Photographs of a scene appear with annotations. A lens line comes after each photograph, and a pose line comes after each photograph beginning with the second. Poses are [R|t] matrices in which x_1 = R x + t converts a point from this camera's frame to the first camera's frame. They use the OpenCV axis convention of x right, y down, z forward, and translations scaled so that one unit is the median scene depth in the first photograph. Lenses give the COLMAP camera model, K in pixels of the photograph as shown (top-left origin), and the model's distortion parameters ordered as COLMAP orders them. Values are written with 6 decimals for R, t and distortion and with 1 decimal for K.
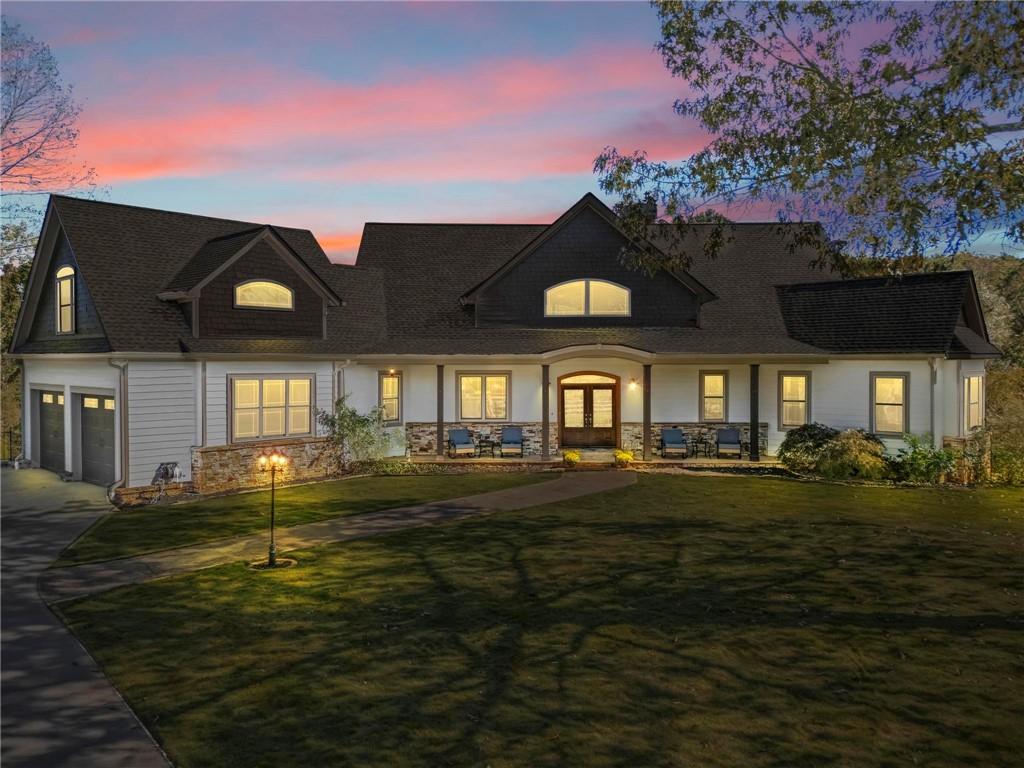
lens RADIAL K [[699.1, 0, 497.2], [0, 699.1, 368.5], [0, 0, 1]] dist [0.004155, 0.000242]
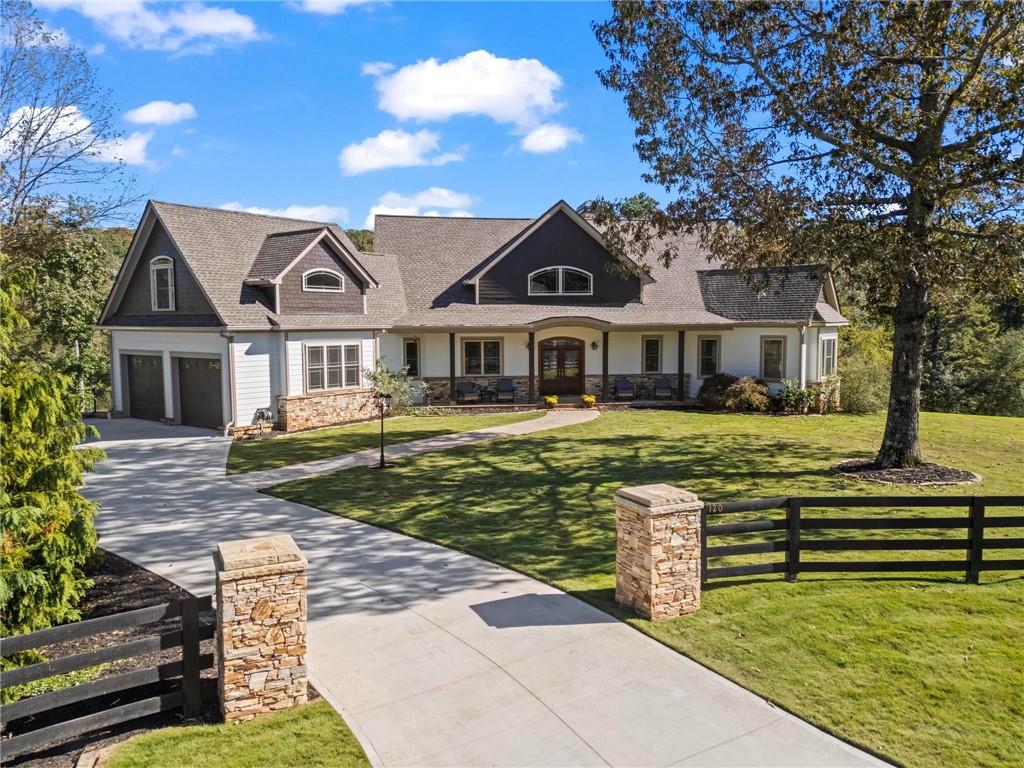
lens RADIAL K [[753.7, 0, 512.0], [0, 753.7, 384.0], [0, 0, 1]] dist [0.034961, -0.003836]
pose [[0.989742, -0.016675, 0.141889, -0.193789], [0.006127, 0.997206, 0.074455, -0.015967], [-0.142734, -0.072822, 0.987079, -0.471992]]
